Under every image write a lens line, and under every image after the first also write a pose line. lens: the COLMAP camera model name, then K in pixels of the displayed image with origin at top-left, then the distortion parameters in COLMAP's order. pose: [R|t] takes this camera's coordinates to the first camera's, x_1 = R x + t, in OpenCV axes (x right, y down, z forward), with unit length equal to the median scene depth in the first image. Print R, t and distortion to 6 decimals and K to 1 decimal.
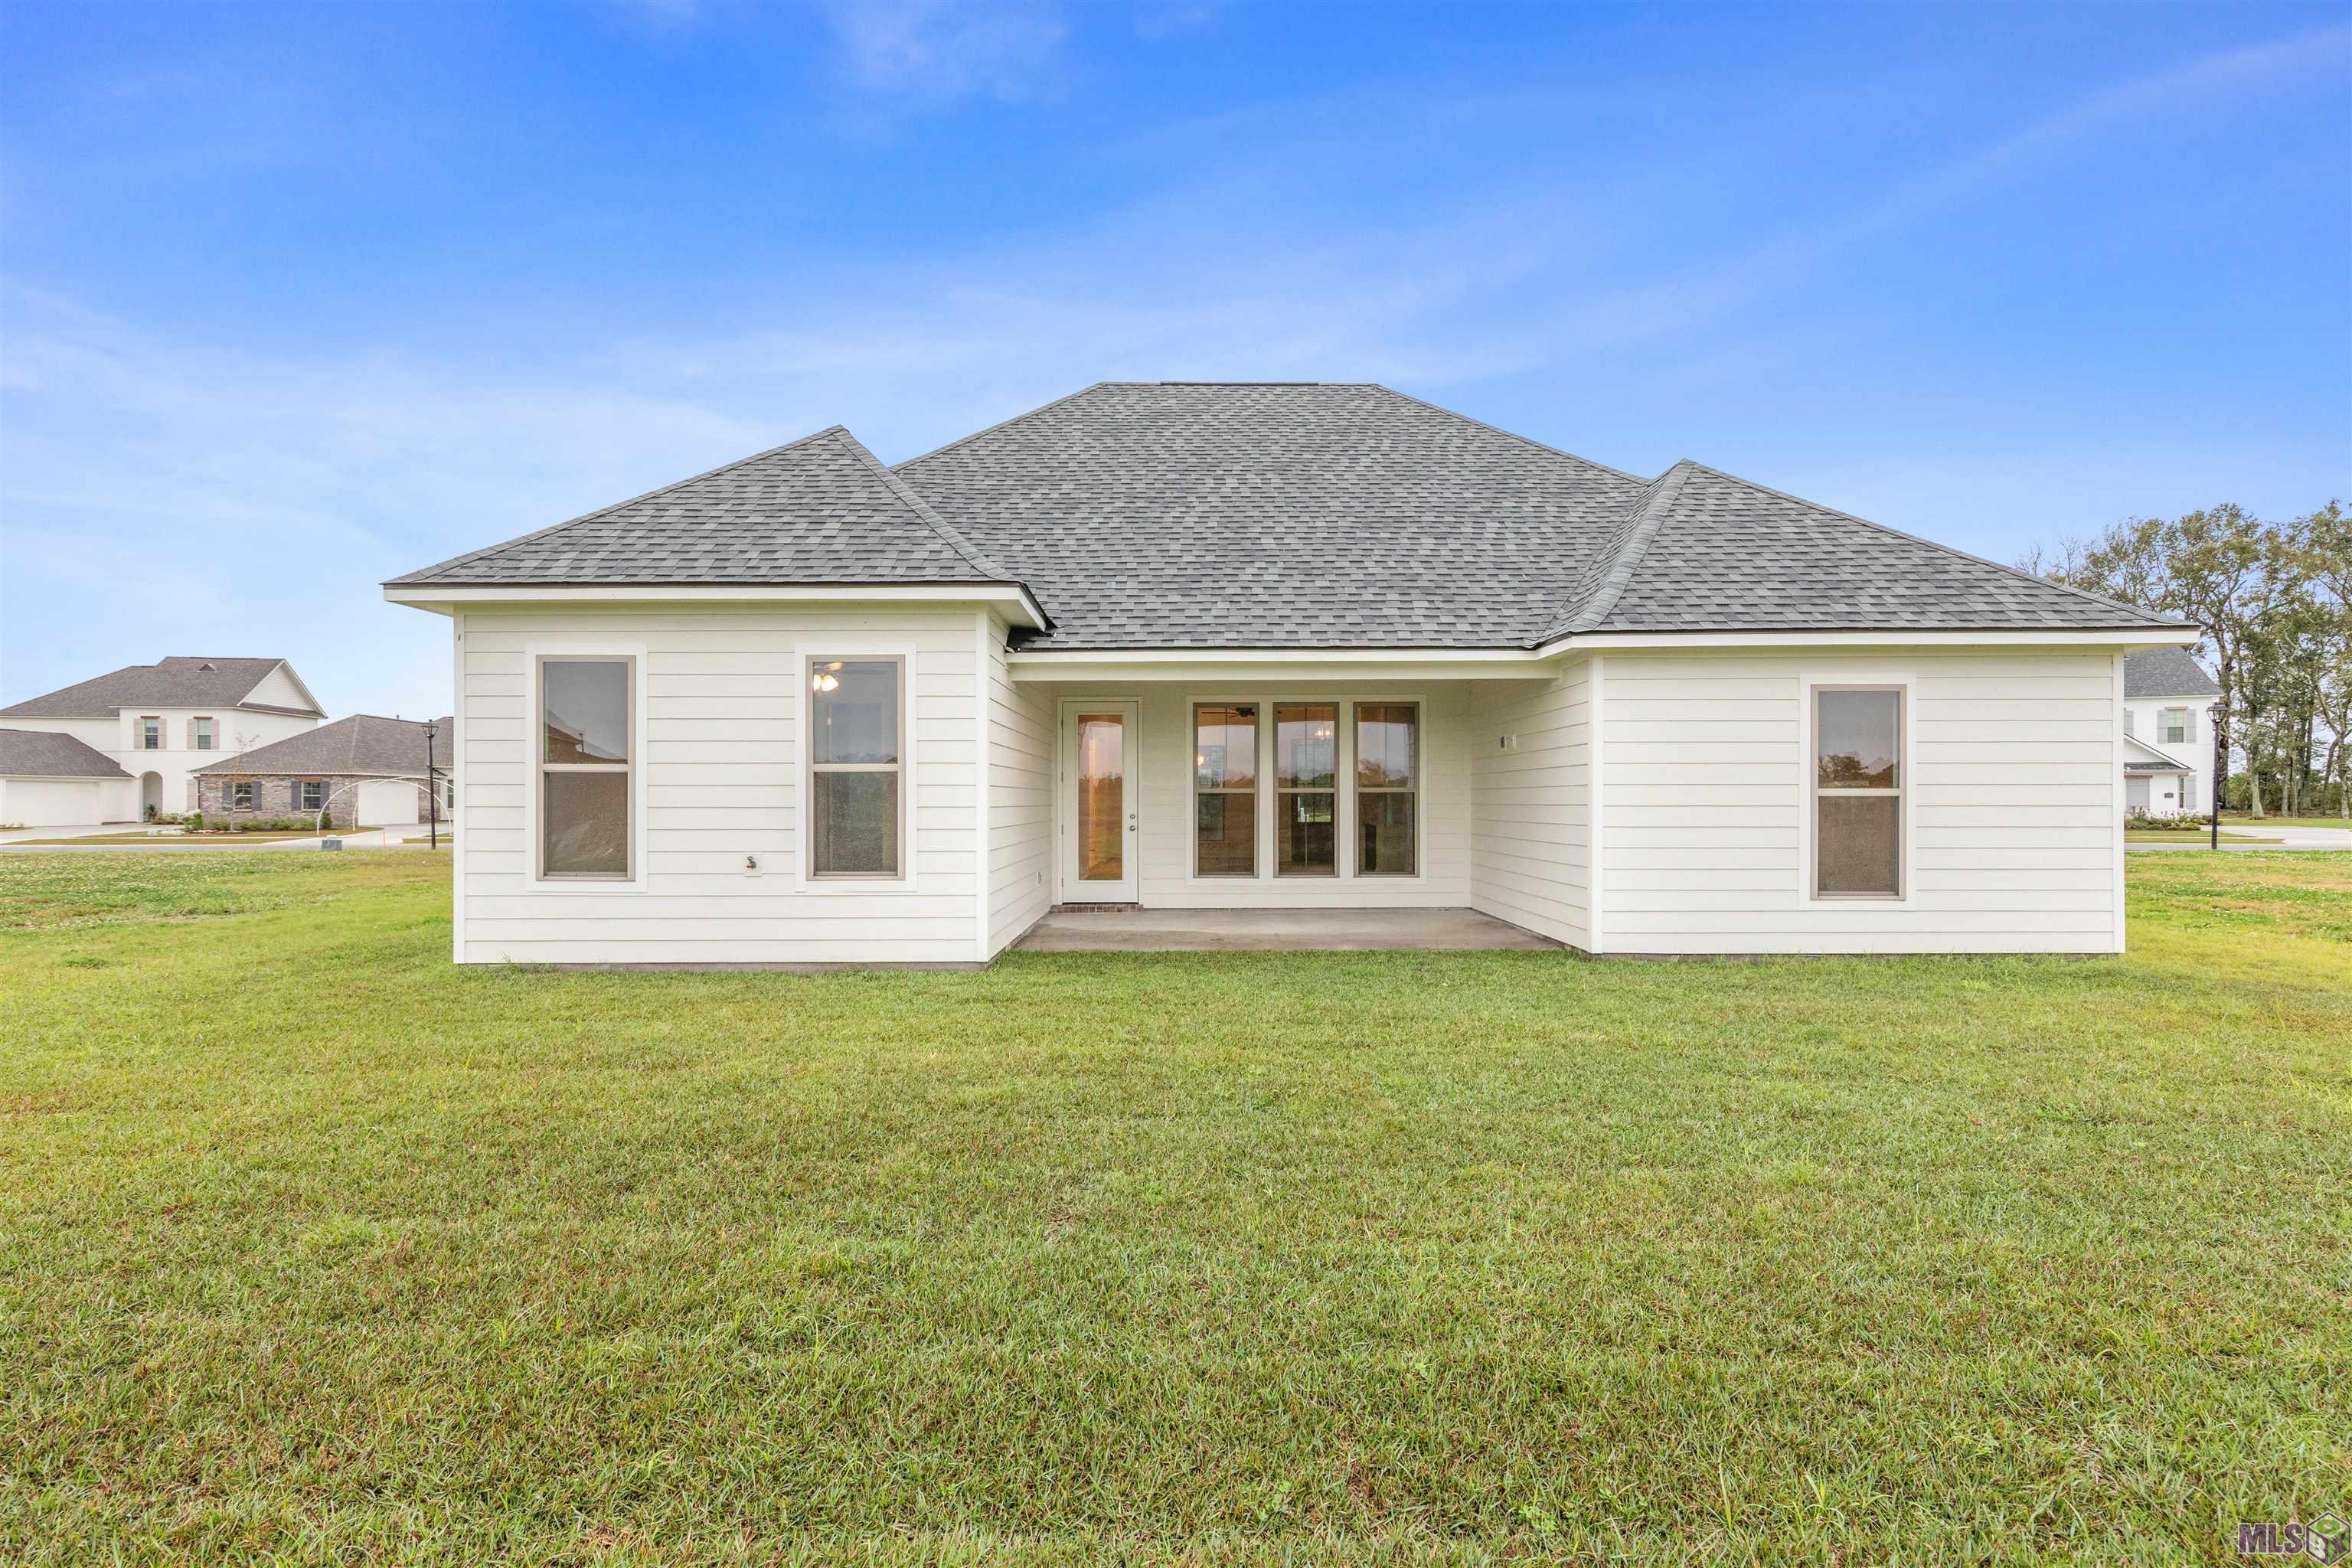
lens RADIAL K [[1008.4, 0, 1172.4], [0, 1008.4, 791.2], [0, 0, 1]] dist [0.000021, -0.000059]
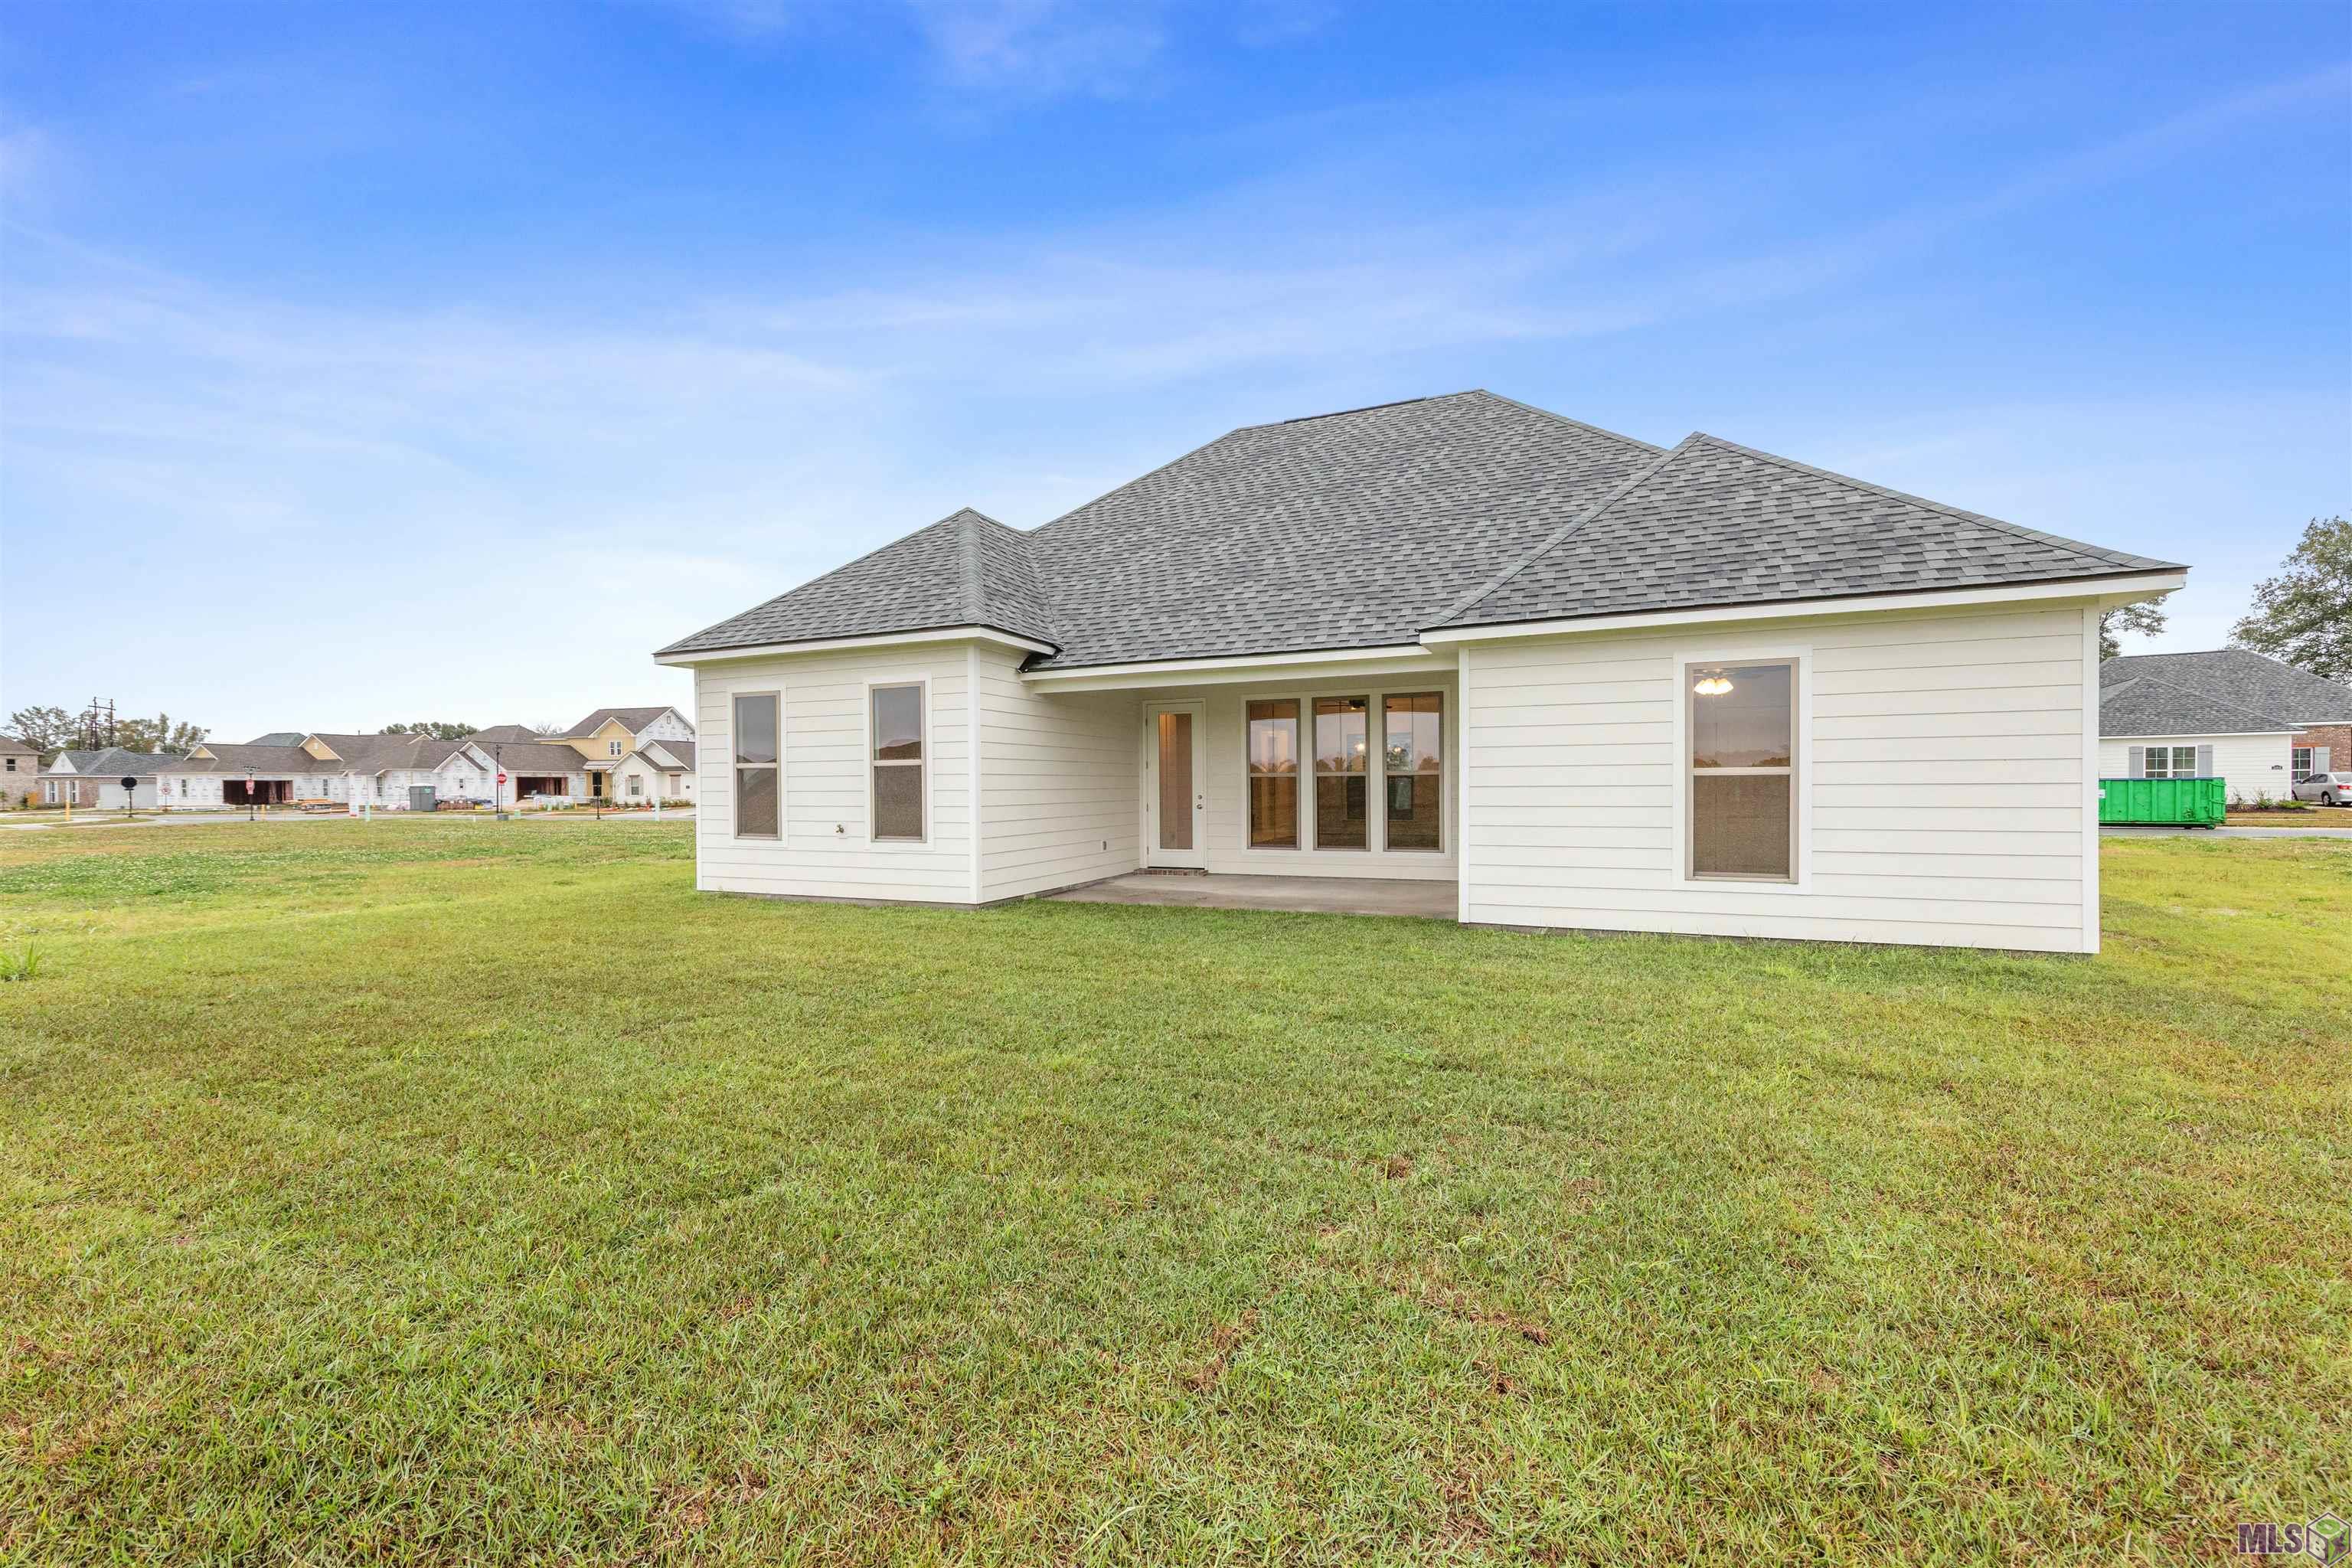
lens RADIAL K [[897.6, 0, 1171.6], [0, 897.6, 789.7], [0, 0, 1]] dist [-0.000641, -0.000115]
pose [[0.921741, -0.004100, -0.387785, 0.437887], [0.010332, 0.999849, 0.013989, 0.000636], [0.387669, -0.016901, 0.921644, -0.009844]]
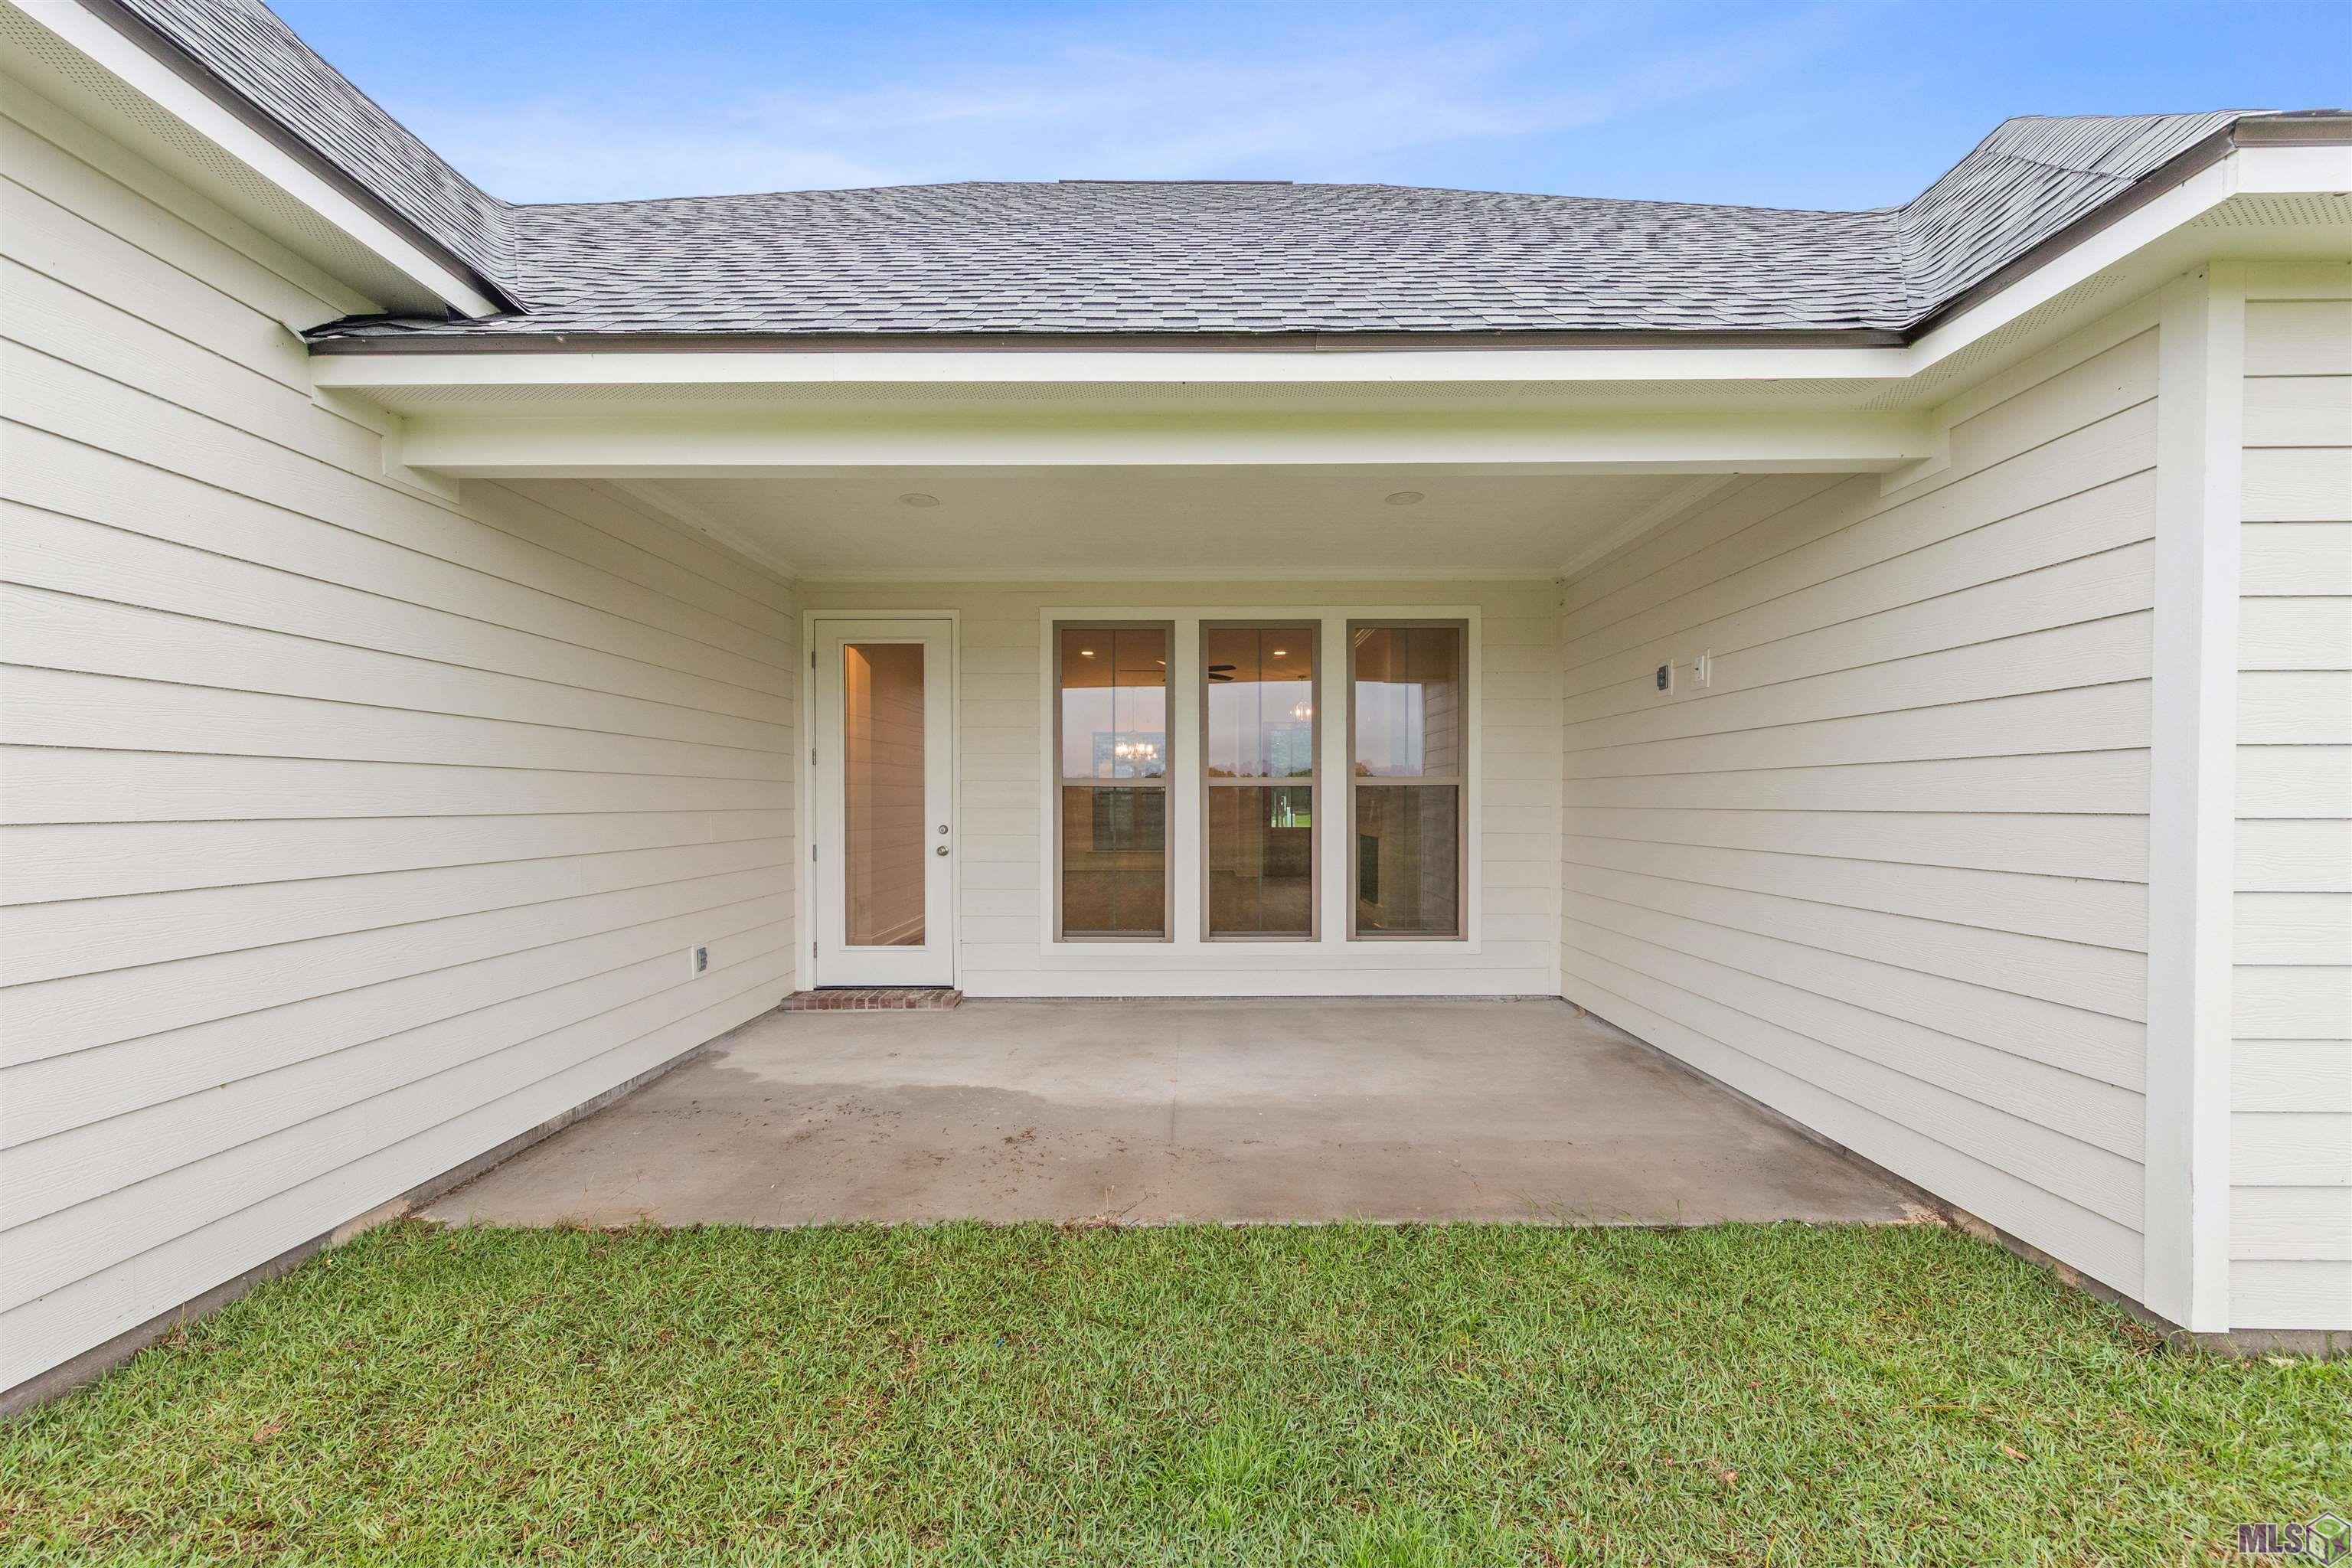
lens RADIAL K [[897.6, 0, 1183.6], [0, 897.6, 805.0], [0, 0, 1]] dist [-0.000641, -0.000115]
pose [[0.999981, -0.000799, 0.006122, 0.110647], [0.000710, 0.999895, 0.014452, 0.006004], [-0.006133, -0.014447, 0.999877, 0.646530]]
